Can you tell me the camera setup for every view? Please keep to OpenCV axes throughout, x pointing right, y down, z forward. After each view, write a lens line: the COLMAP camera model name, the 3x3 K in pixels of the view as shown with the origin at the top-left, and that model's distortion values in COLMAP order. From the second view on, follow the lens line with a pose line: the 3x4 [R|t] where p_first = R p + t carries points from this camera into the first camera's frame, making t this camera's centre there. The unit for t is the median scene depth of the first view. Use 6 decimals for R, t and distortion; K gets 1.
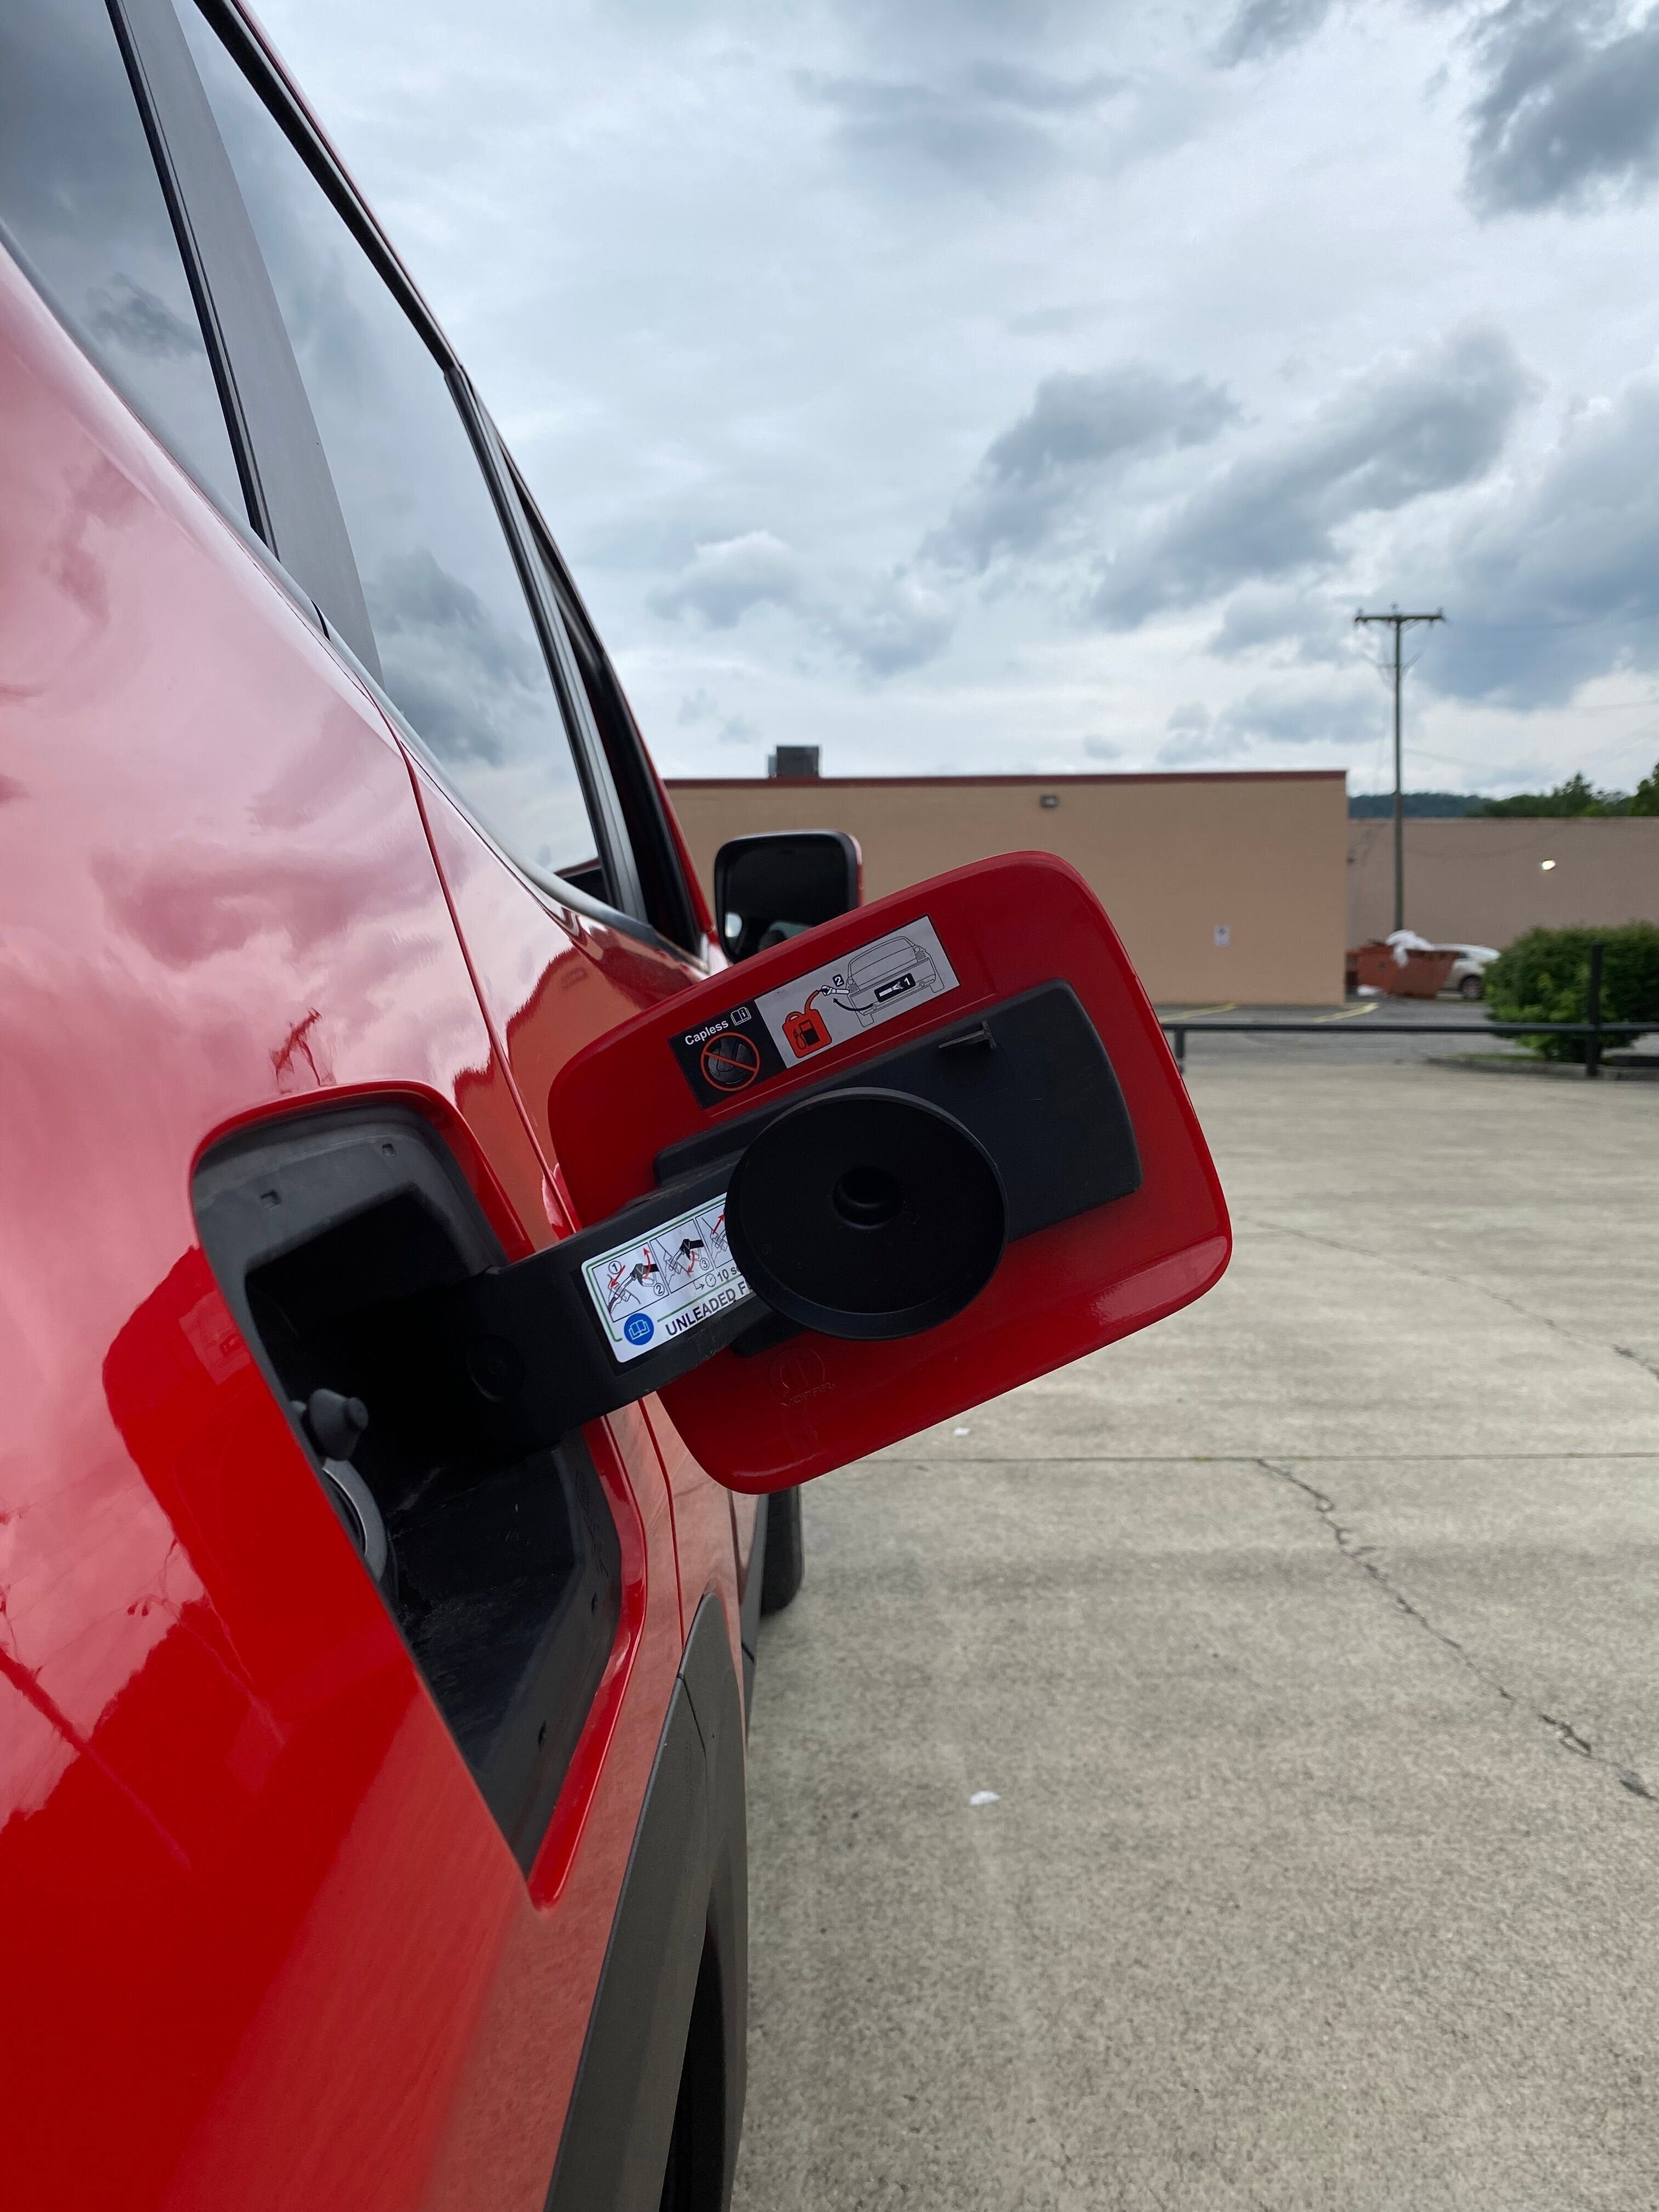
lens RADIAL K [[1705.3, 0, 836.2], [0, 1705.3, 1116.4], [0, 0, 1]] dist [0.007116, -0.009136]
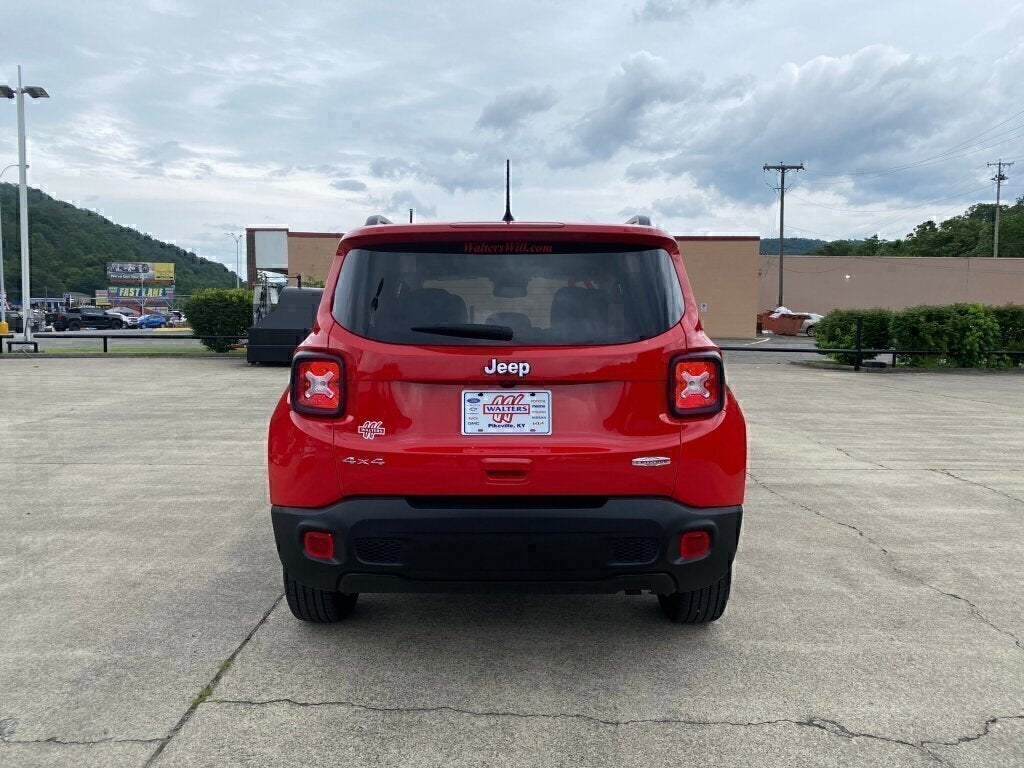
lens RADIAL K [[789.4, 0, 514.0], [0, 789.4, 385.9], [0, 0, 1]] dist [0.007116, -0.009136]
pose [[0.999803, 0.019042, -0.005630, -0.042178], [-0.019024, 0.999814, 0.003120, 0.004199], [0.005688, -0.003012, 0.999979, -0.134901]]
